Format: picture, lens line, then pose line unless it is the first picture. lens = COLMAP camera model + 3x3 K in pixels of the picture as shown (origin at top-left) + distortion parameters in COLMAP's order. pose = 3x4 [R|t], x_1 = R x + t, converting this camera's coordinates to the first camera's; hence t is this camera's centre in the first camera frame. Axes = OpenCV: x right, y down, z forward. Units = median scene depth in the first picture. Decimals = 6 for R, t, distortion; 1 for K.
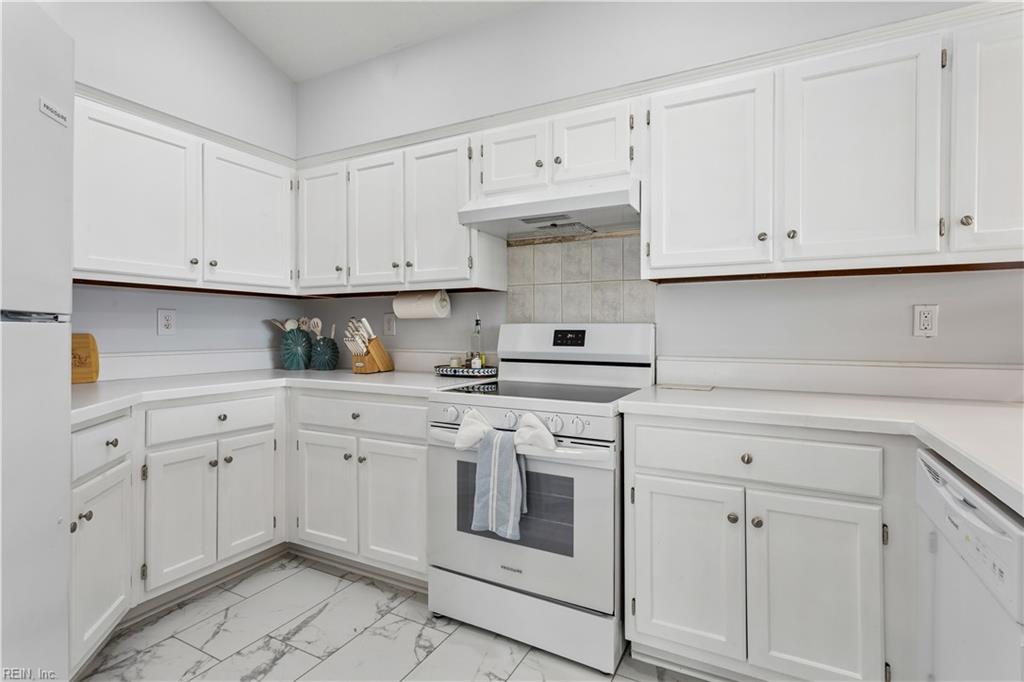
lens RADIAL K [[499.4, 0, 510.0], [0, 499.4, 332.8], [0, 0, 1]] dist [0.001184, 0.001052]
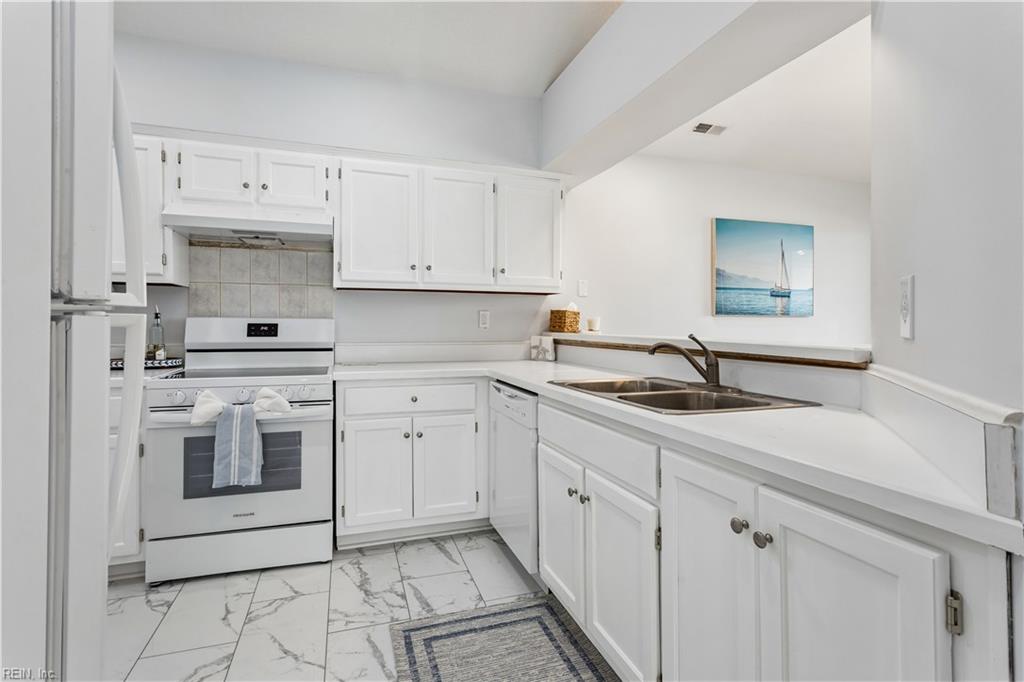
lens RADIAL K [[499.4, 0, 510.0], [0, 499.4, 332.8], [0, 0, 1]] dist [0.001184, 0.001052]
pose [[0.686618, -0.010262, 0.726946, -0.390105], [-0.000297, 0.999896, 0.014397, -0.000619], [-0.727018, -0.010101, 0.686544, -0.297713]]
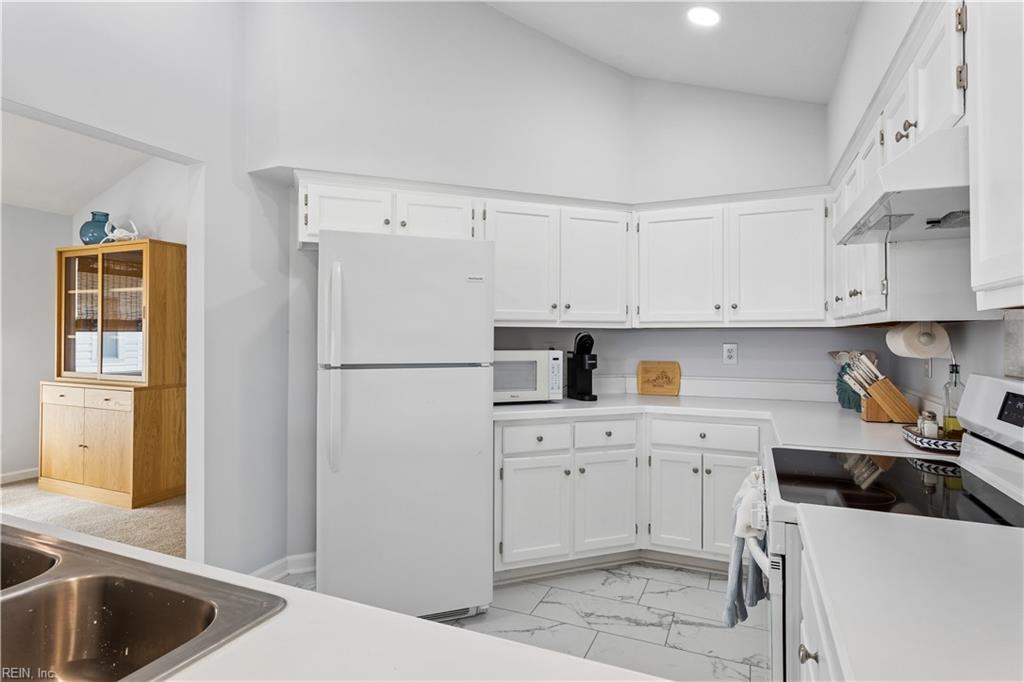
lens RADIAL K [[543.7, 0, 512.0], [0, 543.7, 341.0], [0, 0, 1]] dist [0.002461, 0.000345]
pose [[0.071064, 0.010121, -0.997420, 0.752208], [-0.001792, 0.999948, 0.010019, -0.079675], [0.997470, 0.001075, 0.071078, 0.445080]]
